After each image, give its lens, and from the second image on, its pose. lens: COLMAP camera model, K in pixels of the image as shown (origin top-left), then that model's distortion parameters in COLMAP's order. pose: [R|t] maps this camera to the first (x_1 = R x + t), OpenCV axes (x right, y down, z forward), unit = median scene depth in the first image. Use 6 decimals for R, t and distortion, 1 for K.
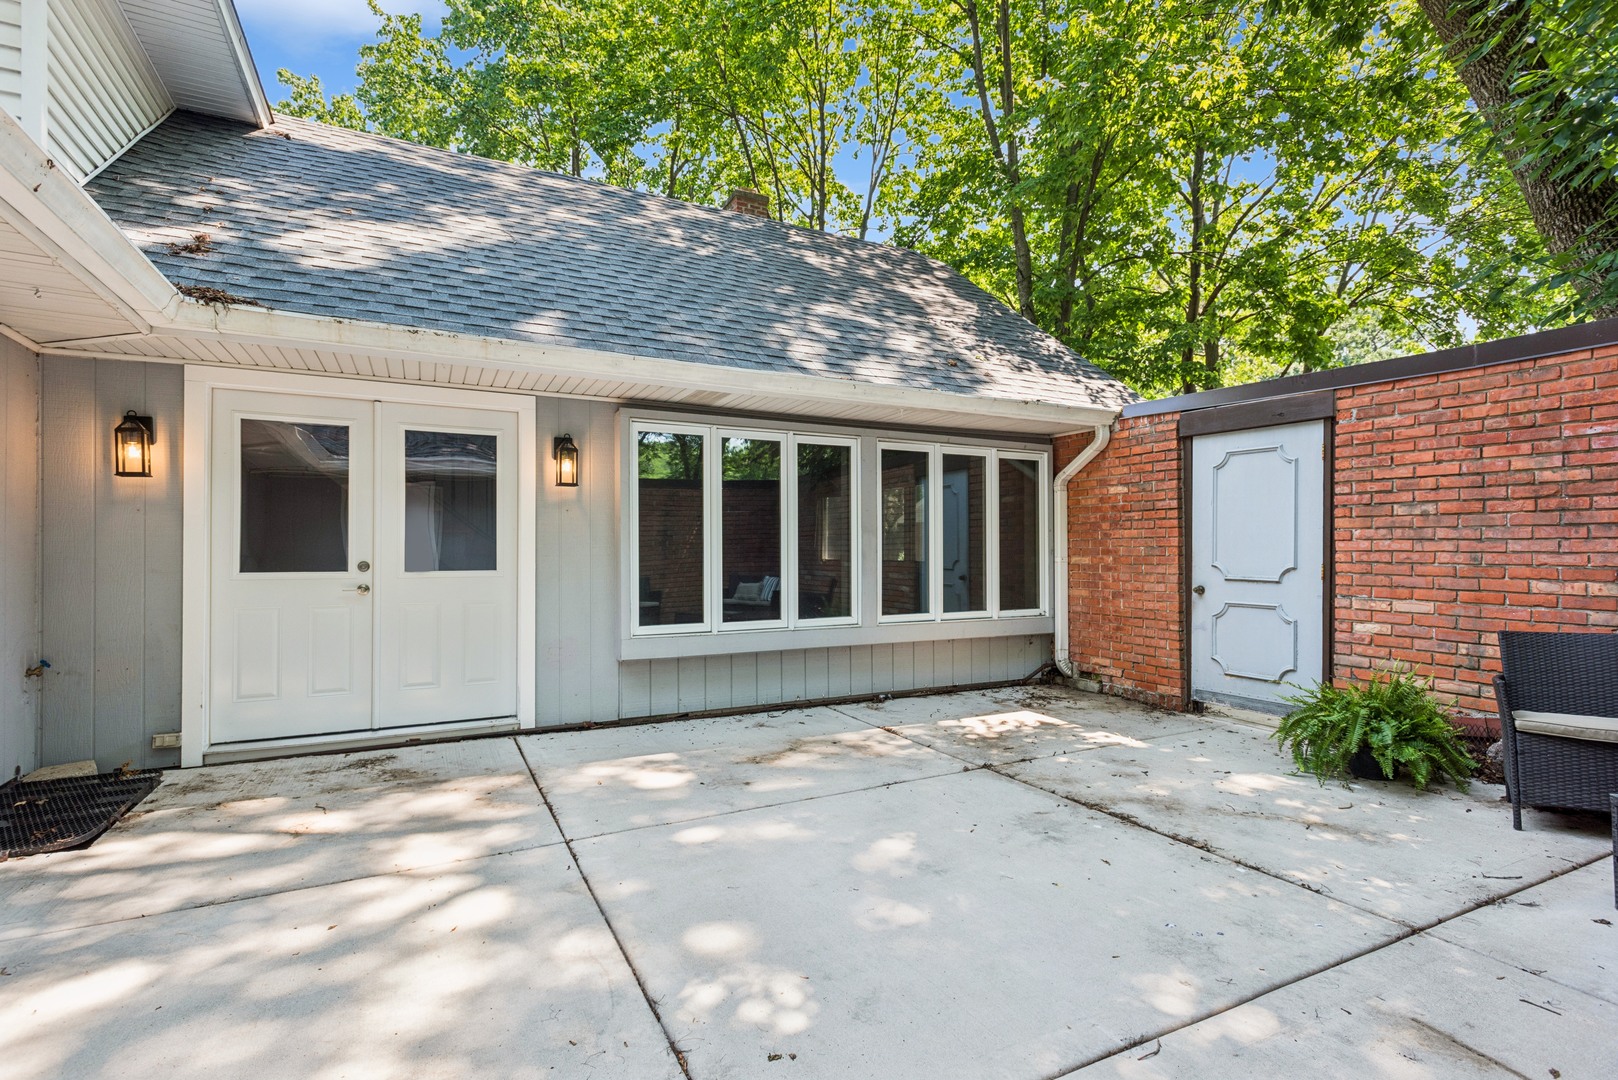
lens RADIAL K [[754.6, 0, 806.7], [0, 754.6, 547.7], [0, 0, 1]] dist [0.016721, -0.004852]
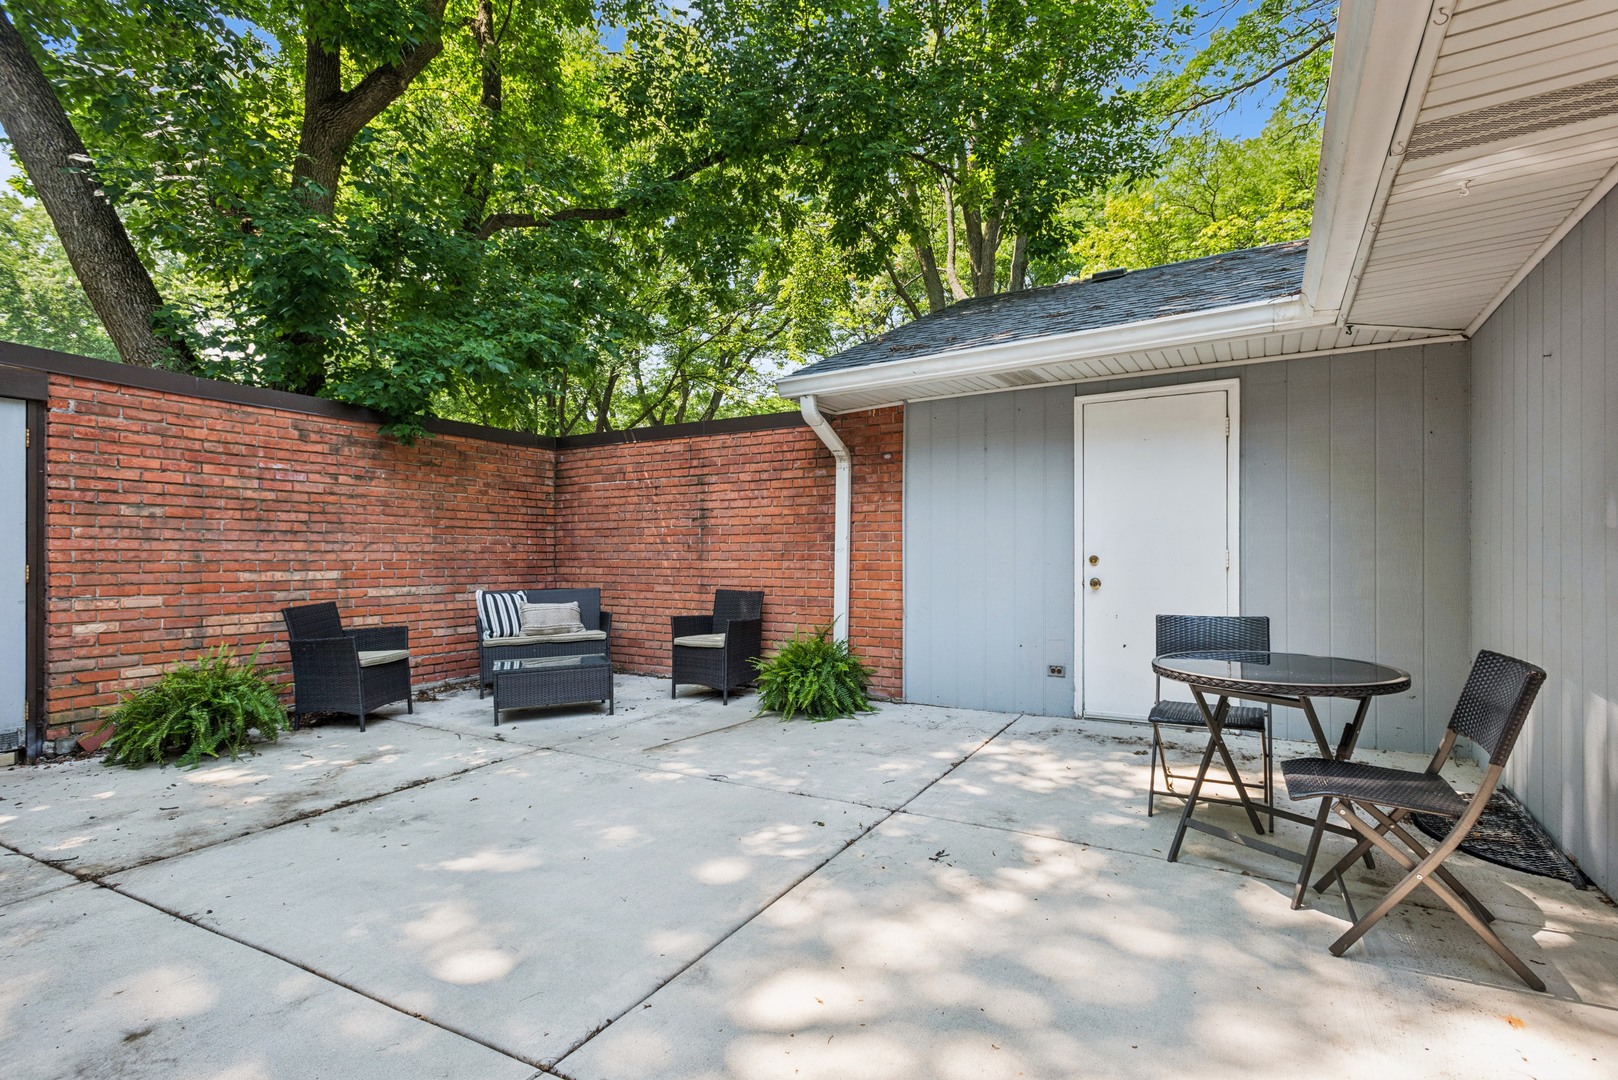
lens RADIAL K [[754.6, 0, 806.7], [0, 754.6, 547.7], [0, 0, 1]] dist [0.016721, -0.004852]
pose [[-0.528167, 0.006802, 0.849113, -0.589909], [0.001447, 0.999974, -0.007111, 0.009991], [-0.849139, -0.002527, -0.528163, 0.750043]]
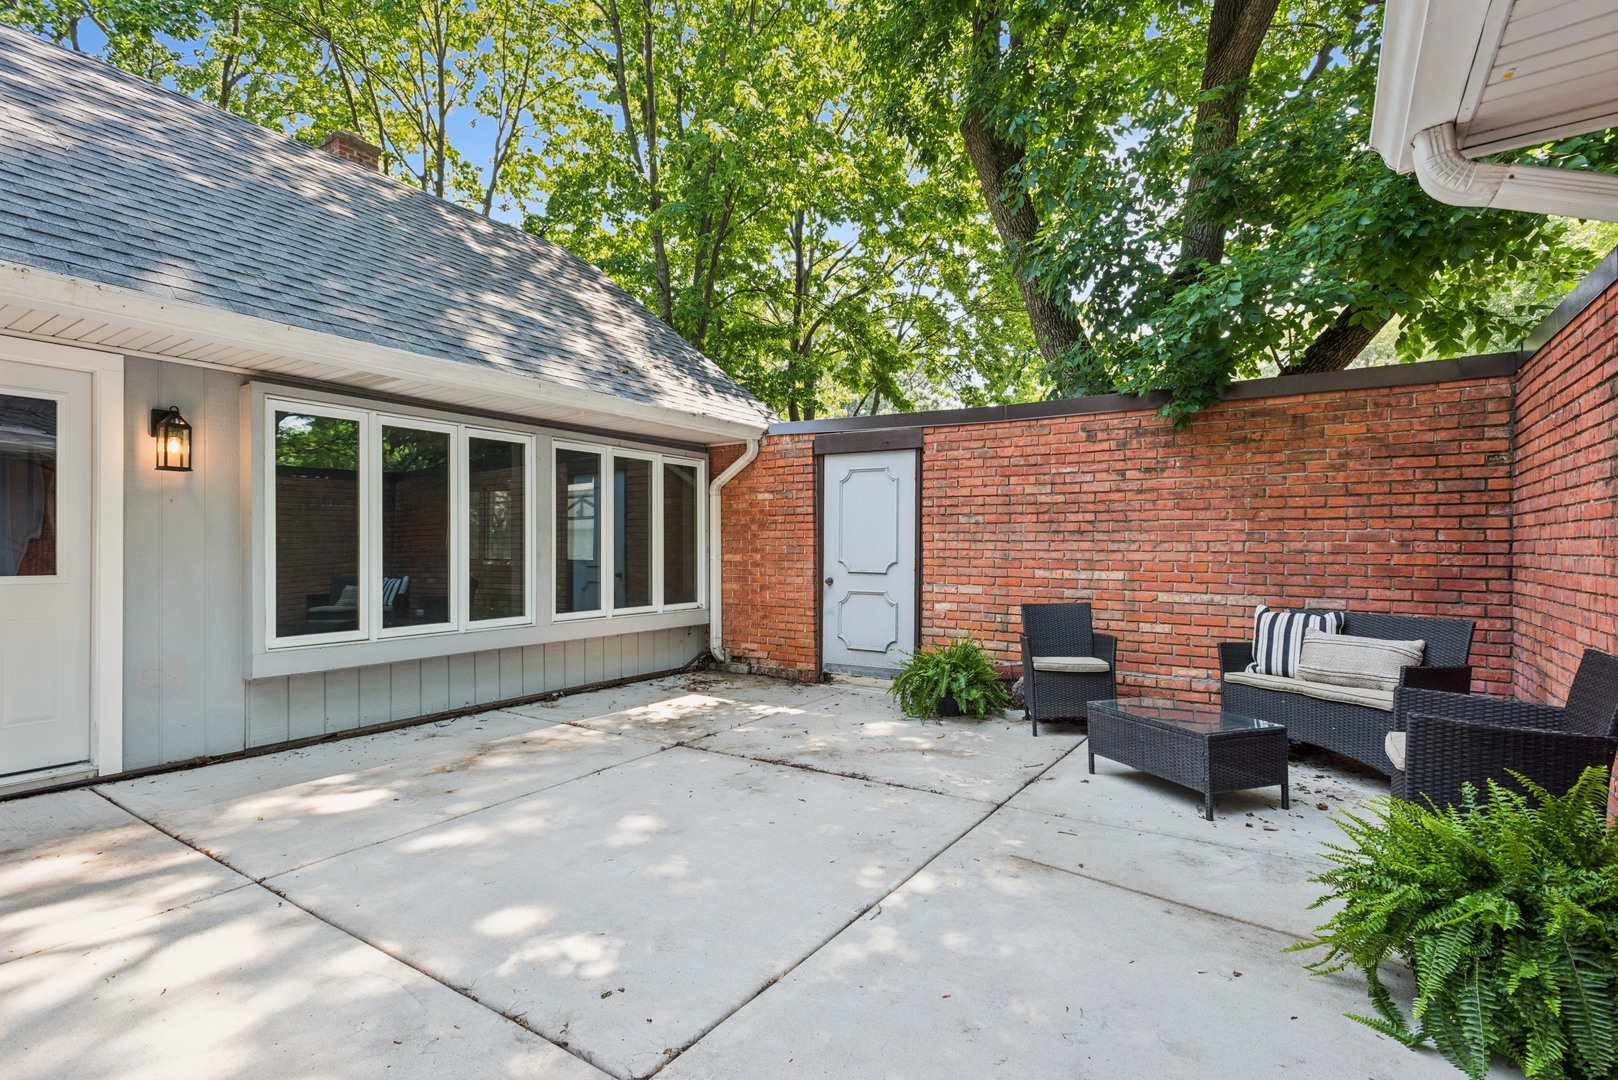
lens RADIAL K [[754.6, 0, 806.7], [0, 754.6, 547.7], [0, 0, 1]] dist [0.016721, -0.004852]
pose [[0.873803, 0.000578, 0.486280, -0.126461], [-0.001572, 0.999997, 0.001635, -0.000522], [-0.486278, -0.002193, 0.873801, -0.052521]]
